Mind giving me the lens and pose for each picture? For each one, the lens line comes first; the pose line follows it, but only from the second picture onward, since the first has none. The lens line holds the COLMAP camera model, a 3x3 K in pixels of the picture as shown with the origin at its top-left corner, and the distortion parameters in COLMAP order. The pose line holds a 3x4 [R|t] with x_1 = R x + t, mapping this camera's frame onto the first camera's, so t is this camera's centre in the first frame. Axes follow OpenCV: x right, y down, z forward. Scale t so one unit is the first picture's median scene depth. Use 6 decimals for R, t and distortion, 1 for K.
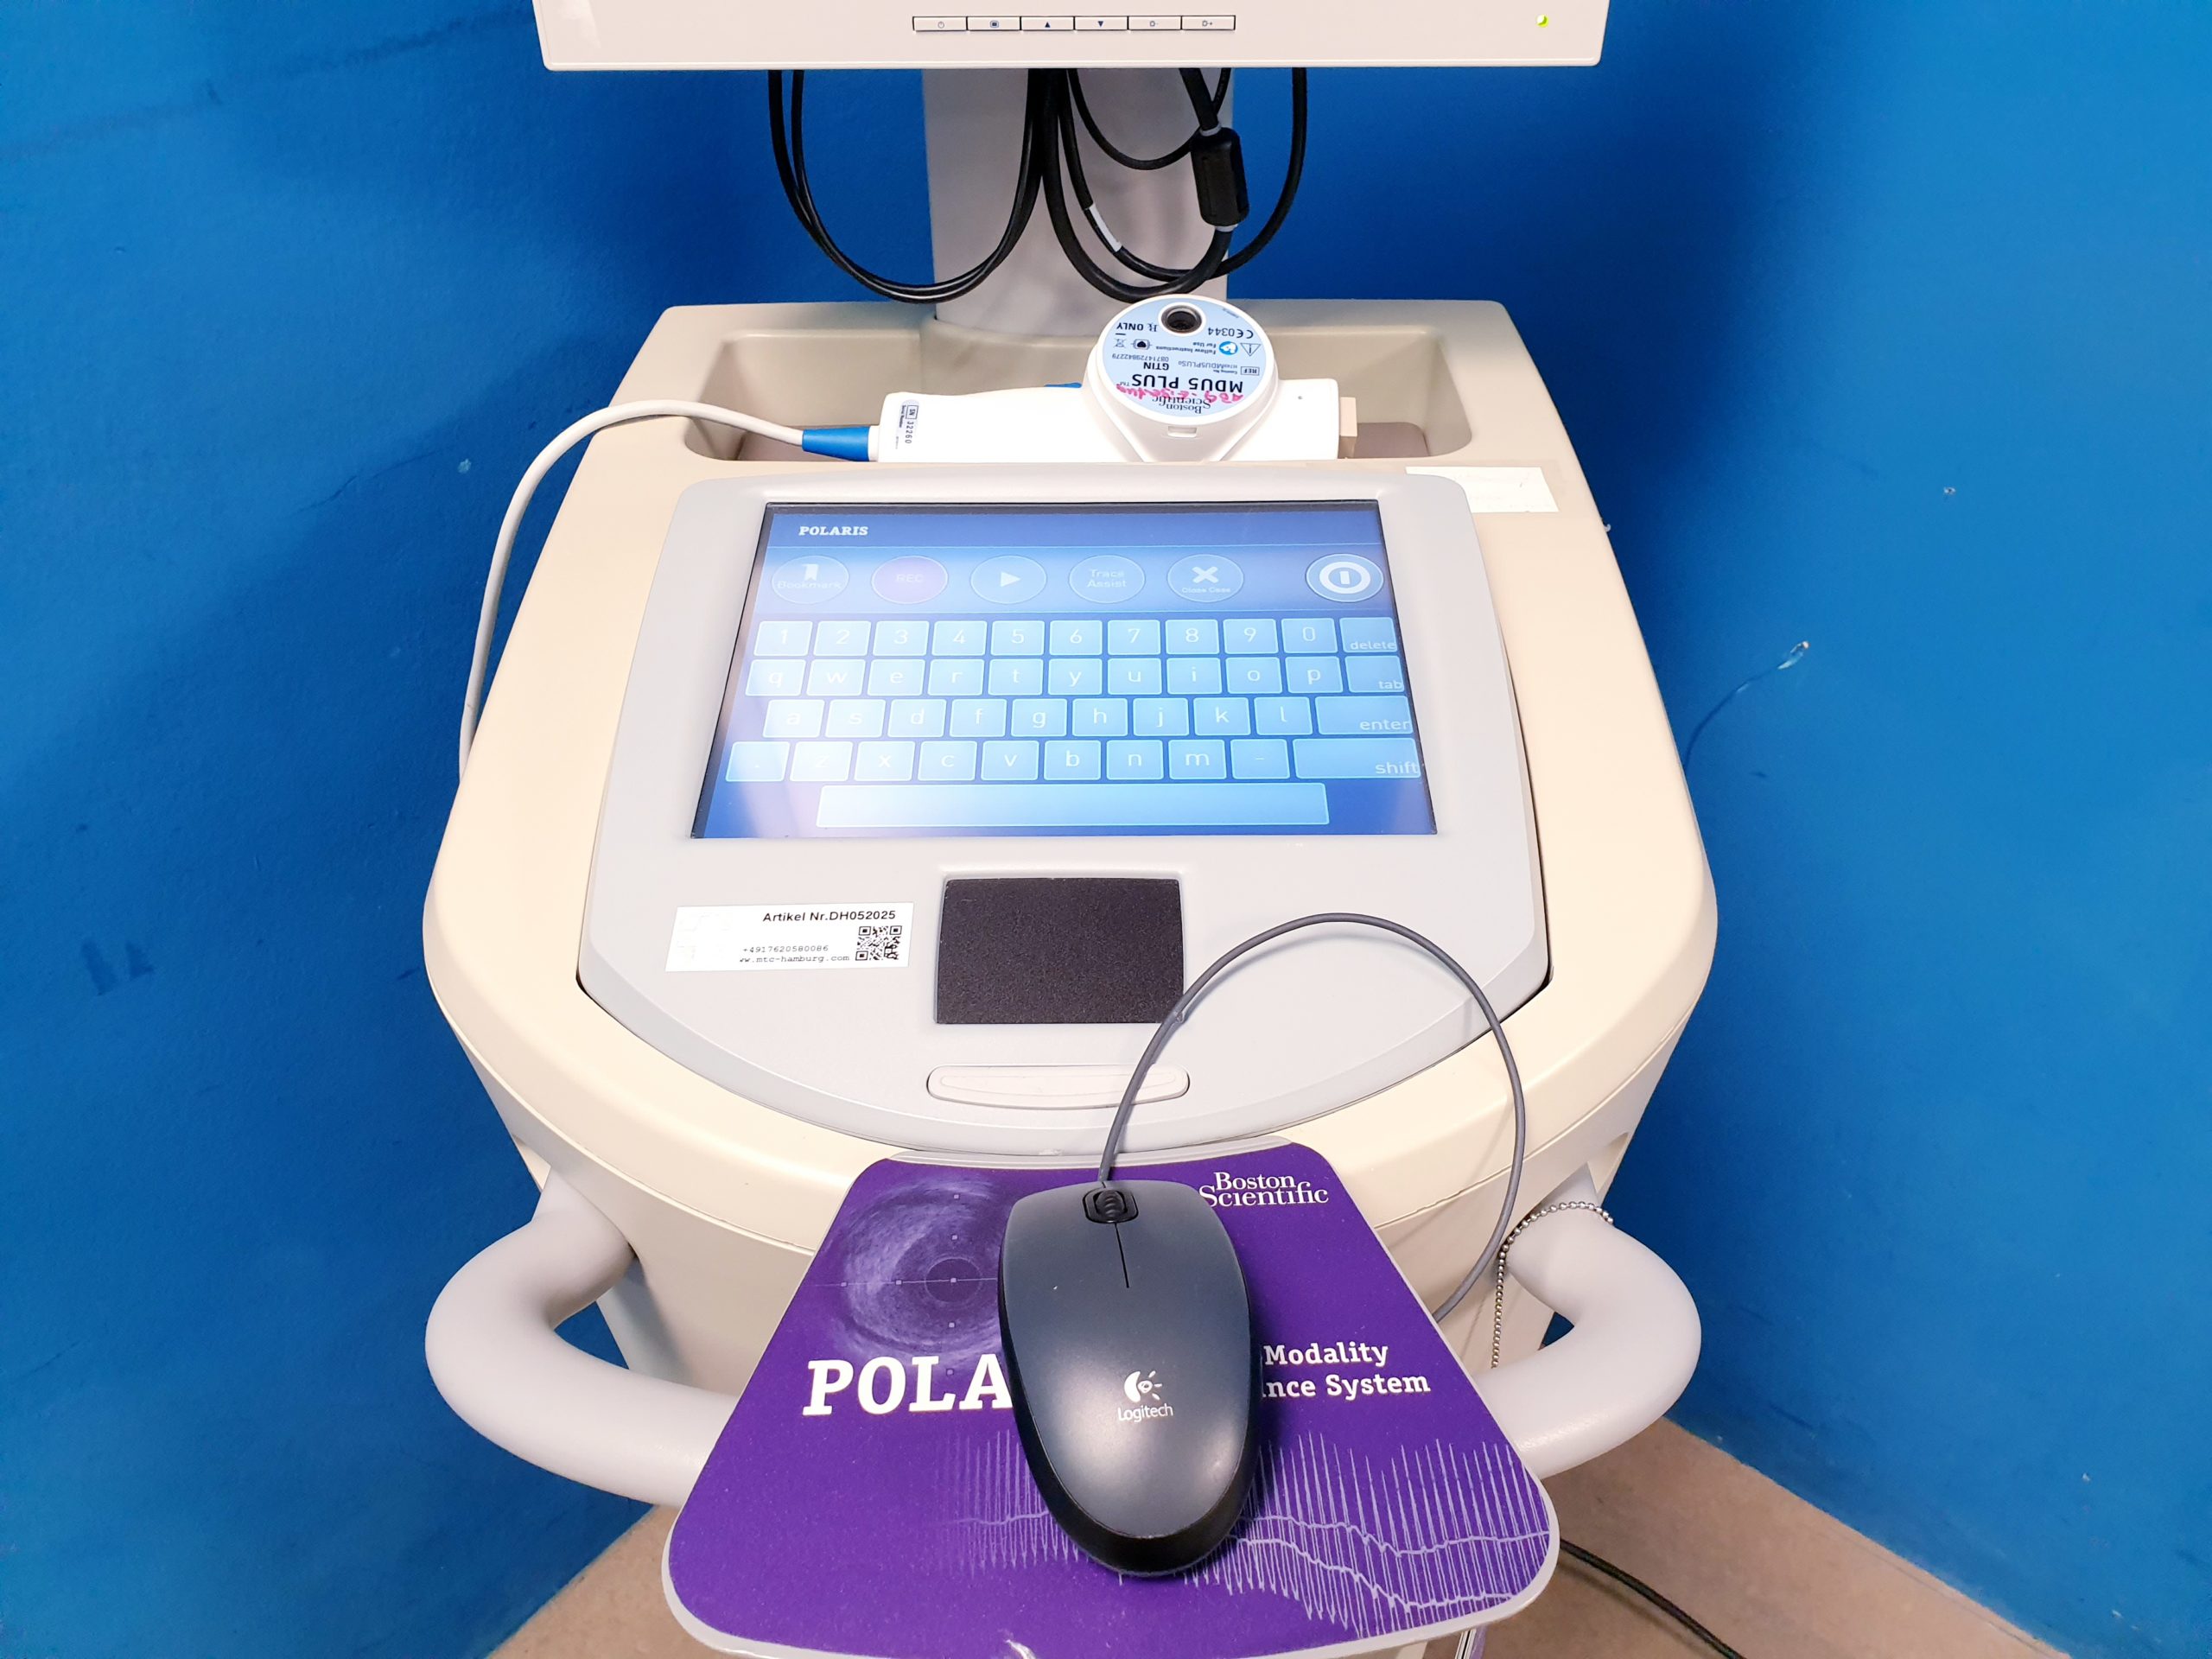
lens RADIAL K [[1680.4, 0, 1097.7], [0, 1680.4, 802.3], [0, 0, 1]] dist [0.040563, -0.073654]
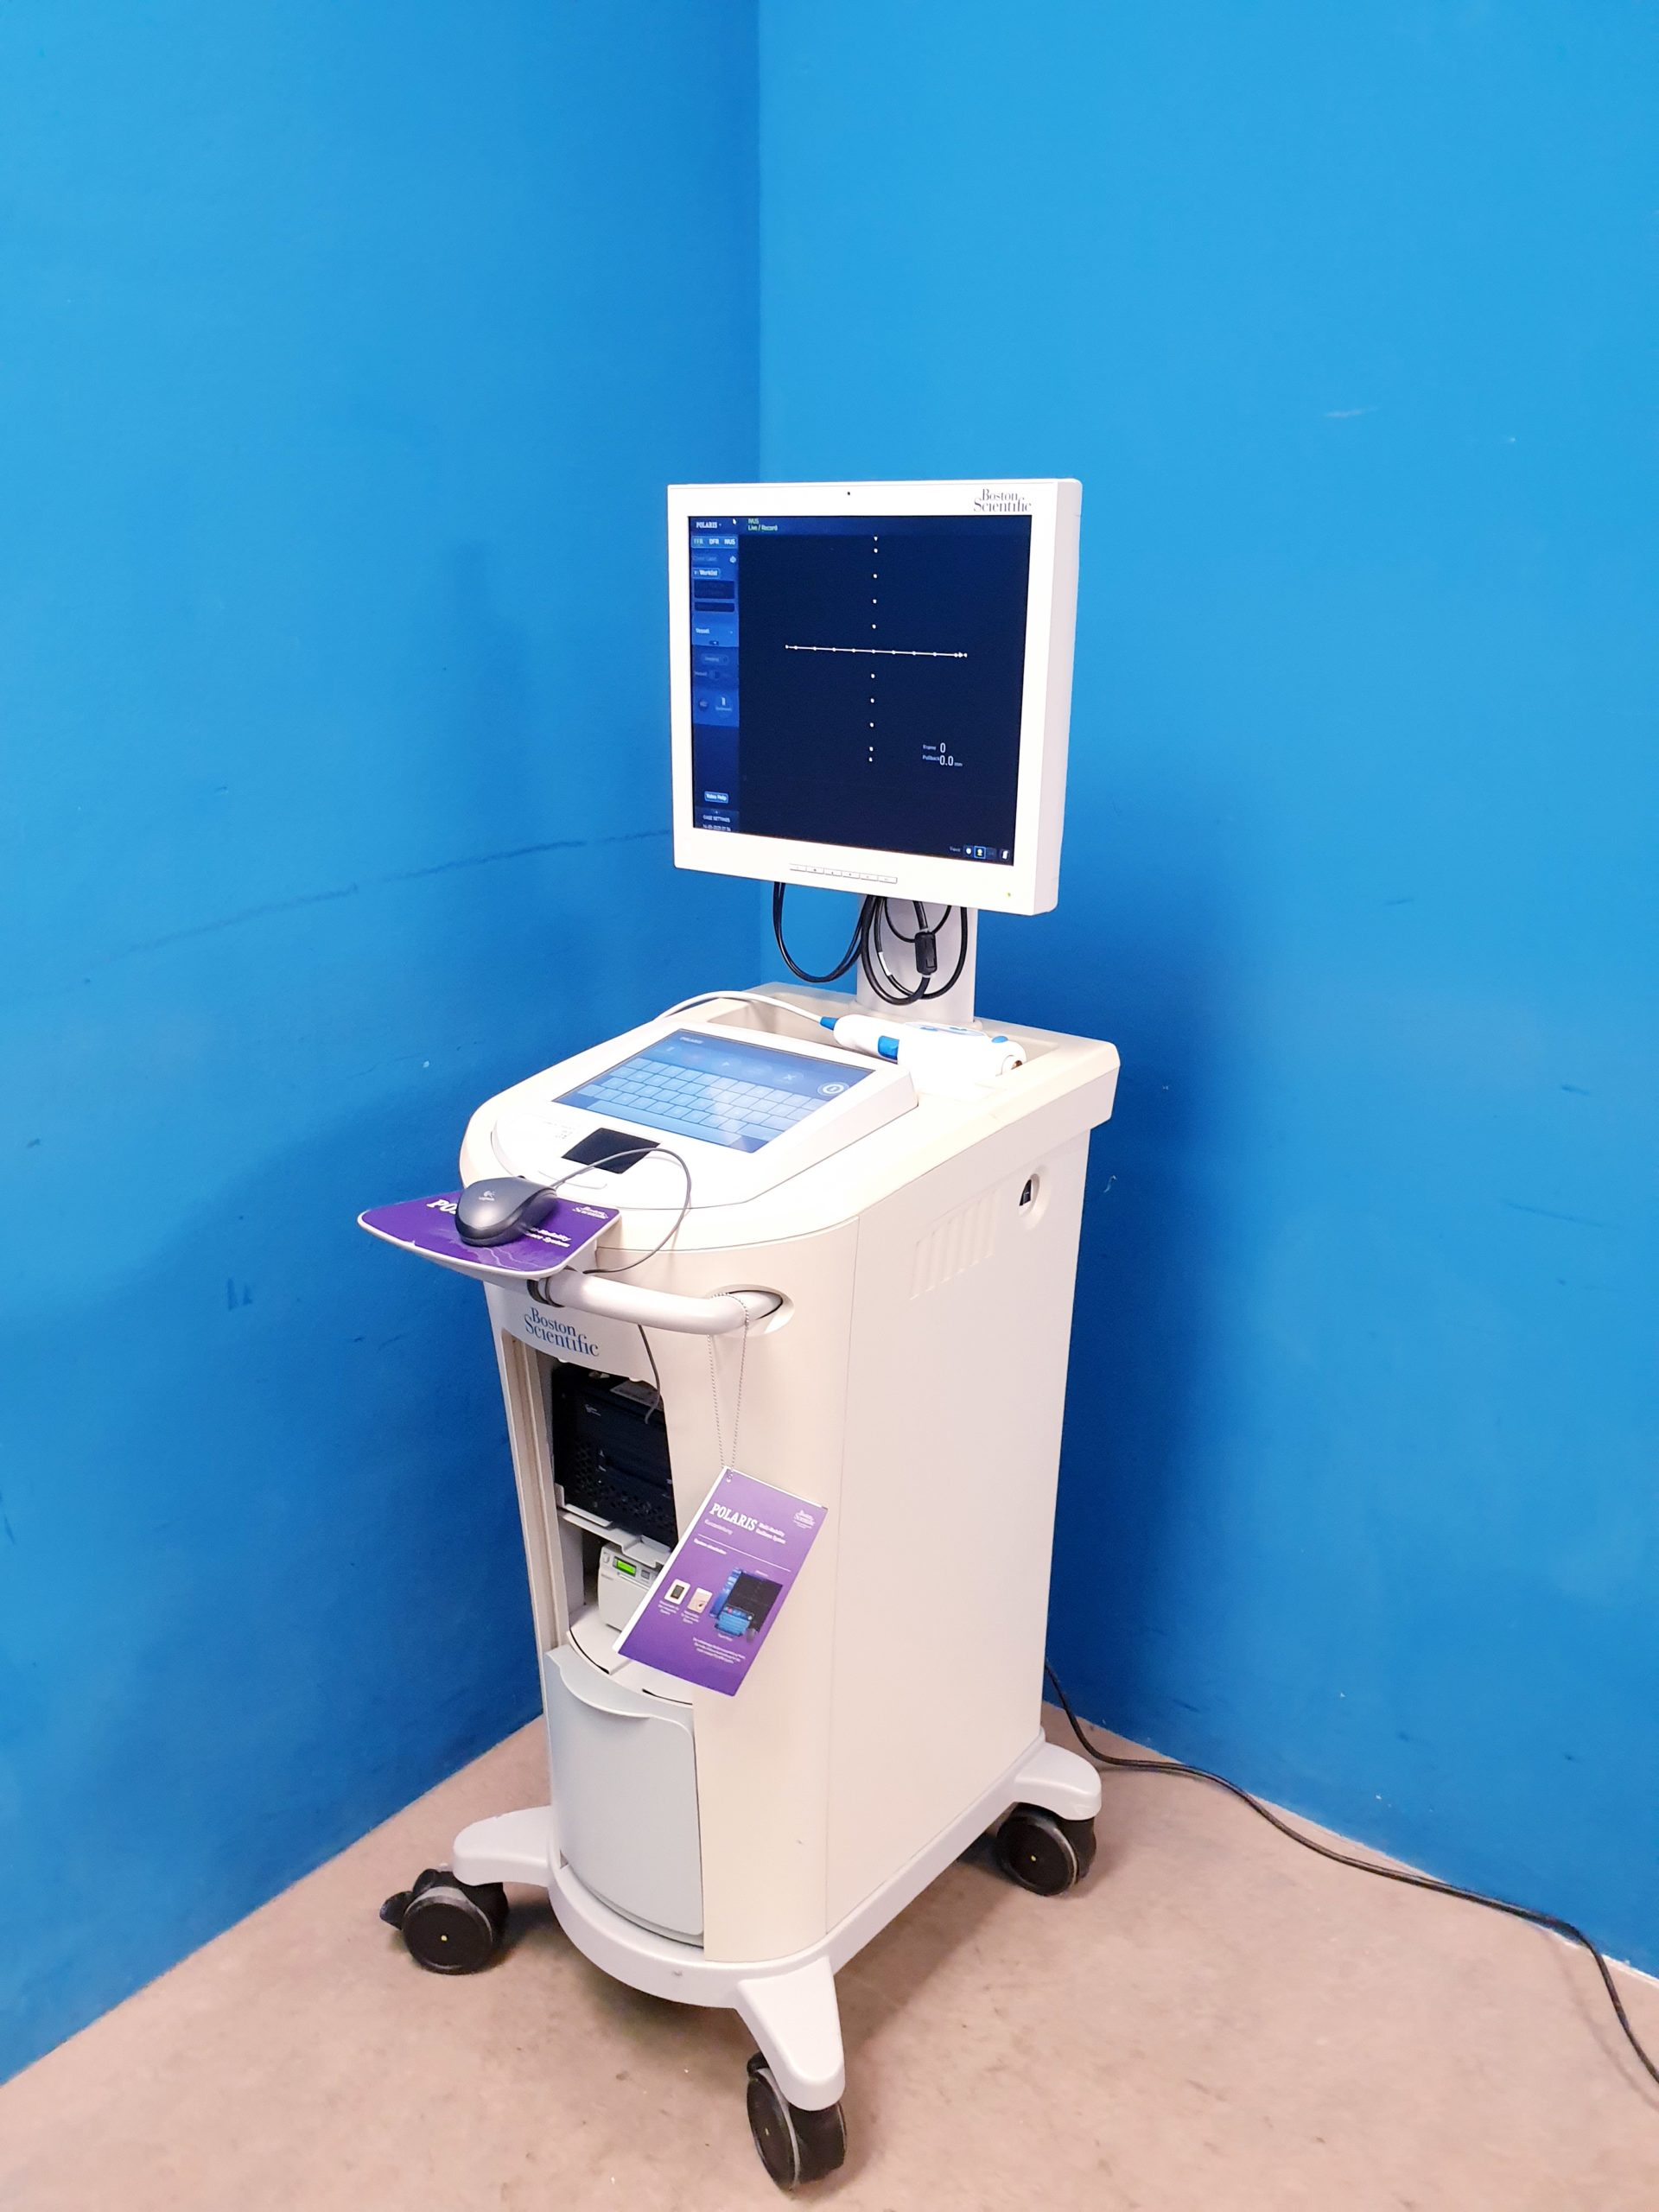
lens RADIAL K [[1680.4, 0, 854.0], [0, 1680.4, 1099.0], [0, 0, 1]] dist [0.040563, -0.073654]
pose [[0.821856, 0.184488, -0.538997, 1.382279], [-0.342470, 0.916069, -0.208642, 0.344391], [0.455267, 0.356064, 0.816058, -0.874131]]
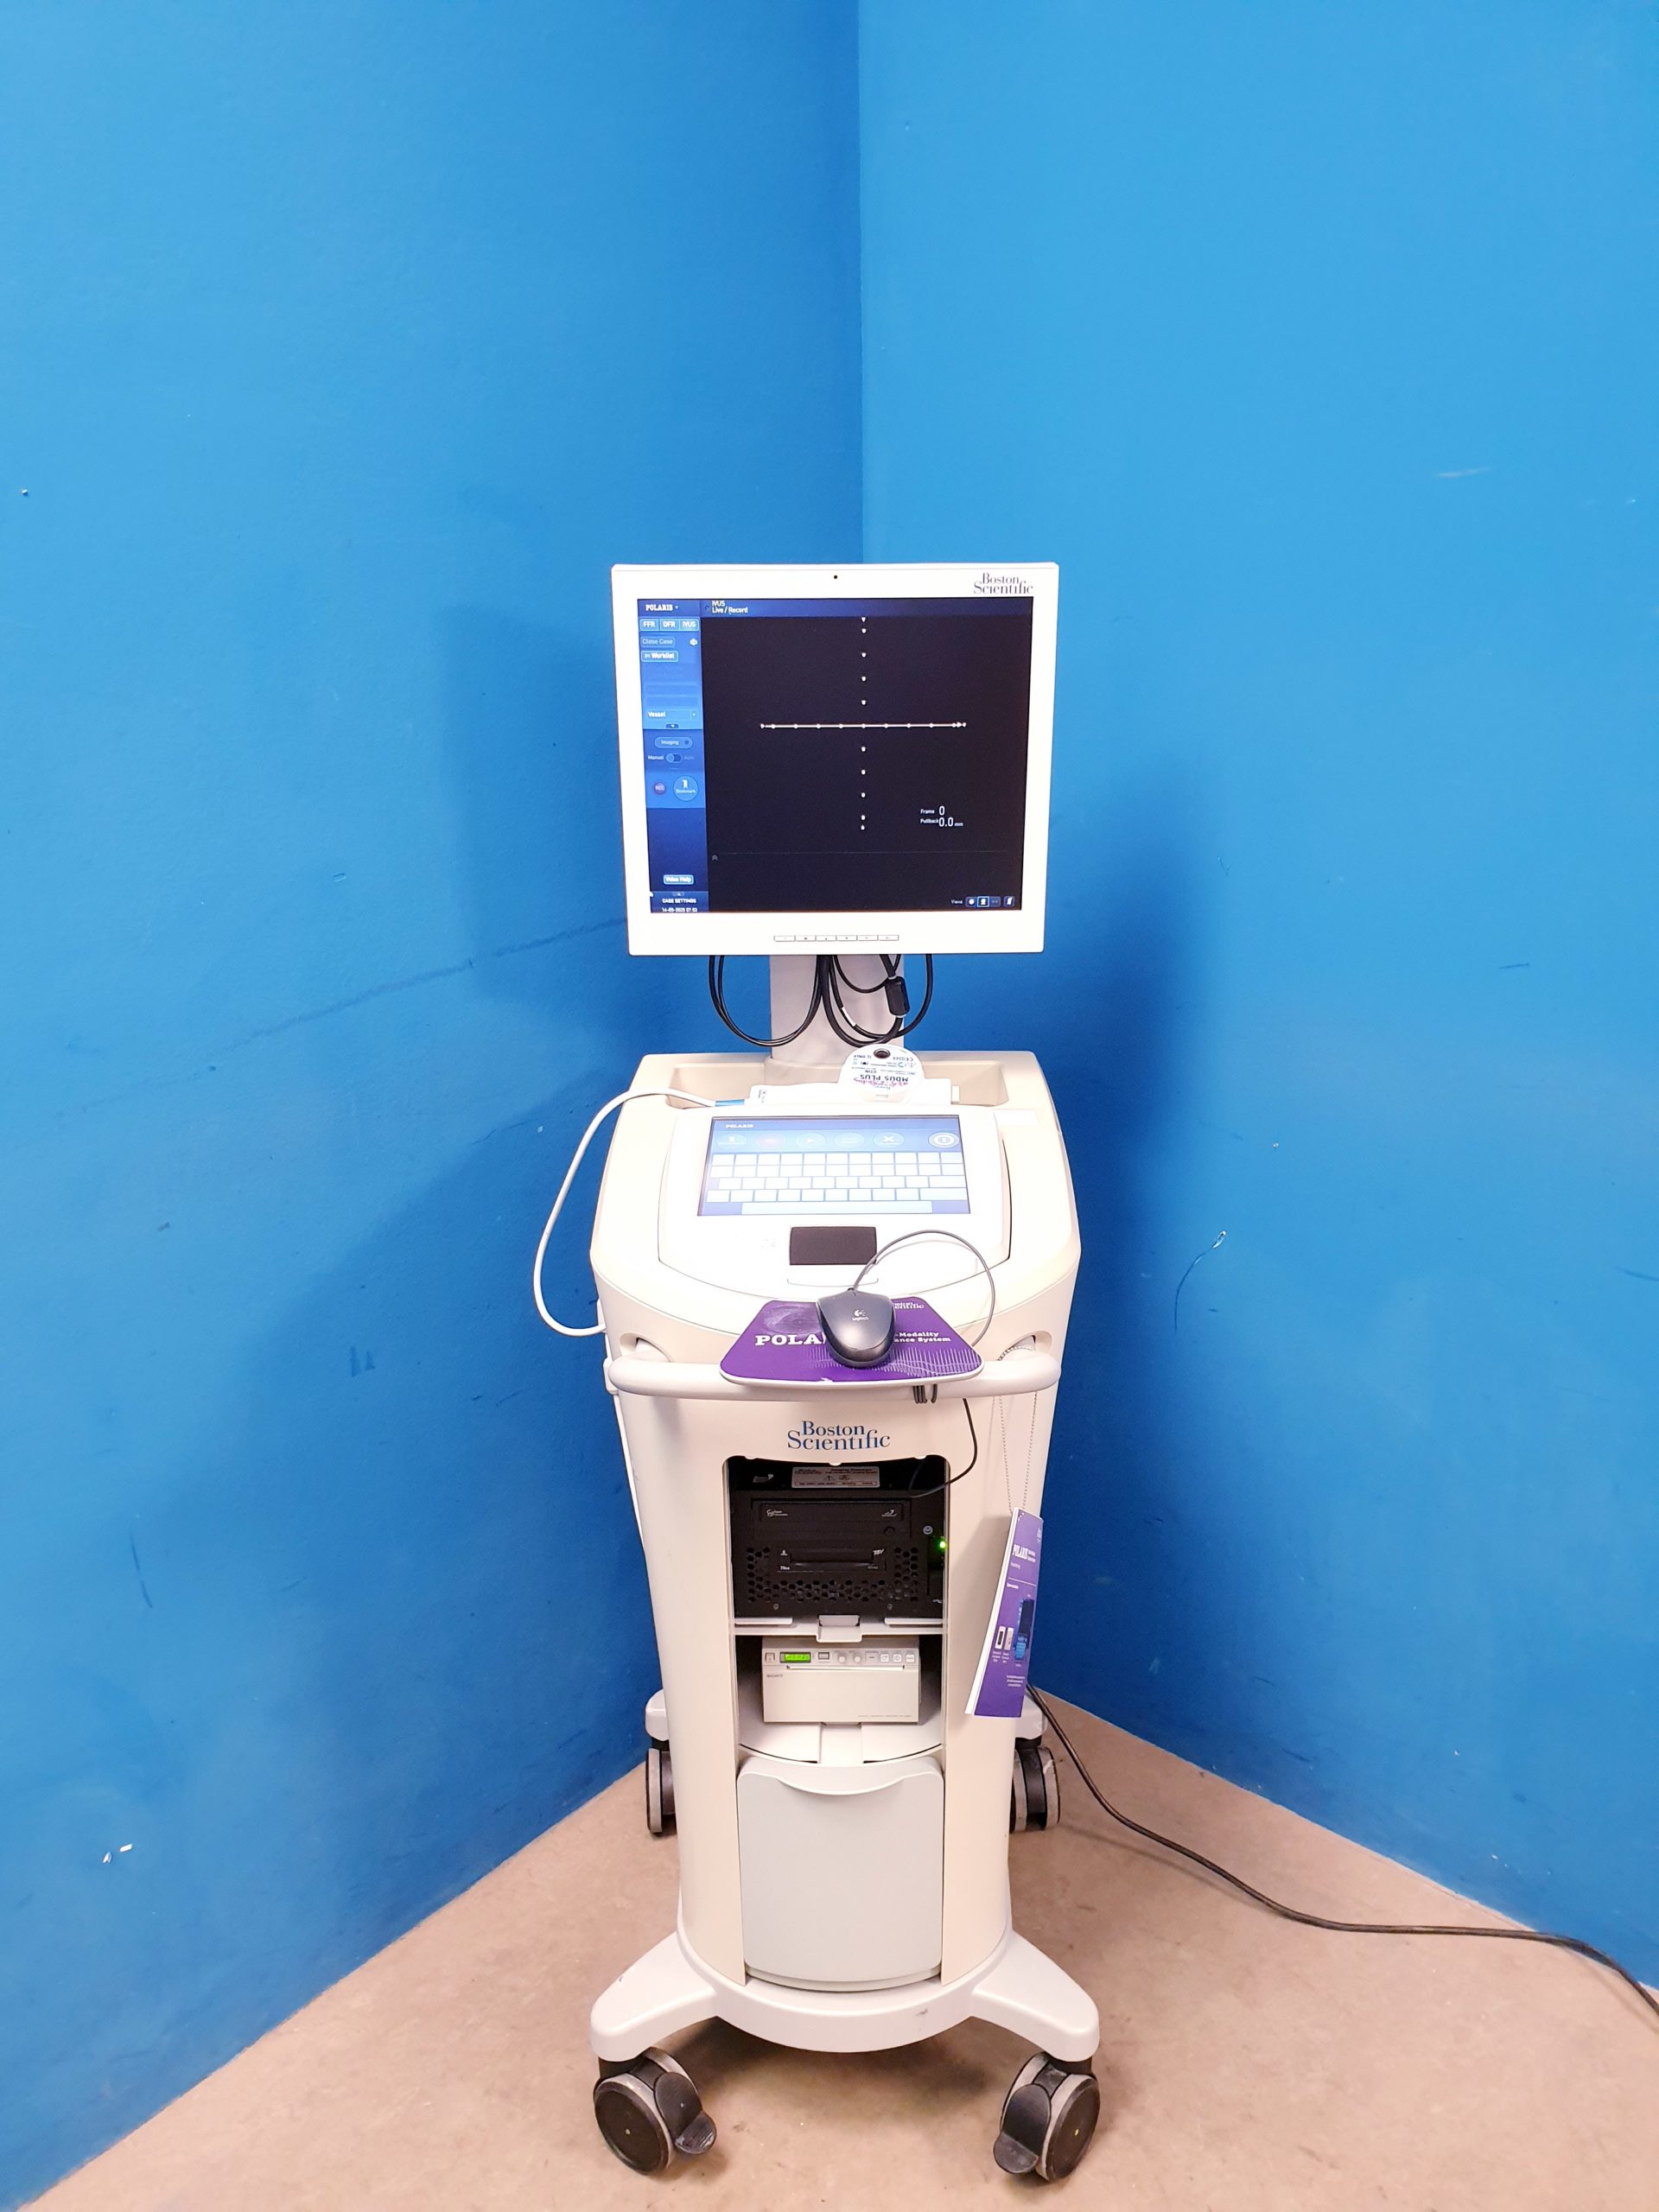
lens RADIAL K [[1635.7, 0, 827.1], [0, 1635.7, 1129.8], [0, 0, 1]] dist [0.065904, -0.073178]
pose [[0.999953, -0.001079, -0.009622, -0.004300], [-0.001730, 0.957881, -0.287159, 0.538413], [0.009526, 0.287162, 0.957835, -1.314120]]
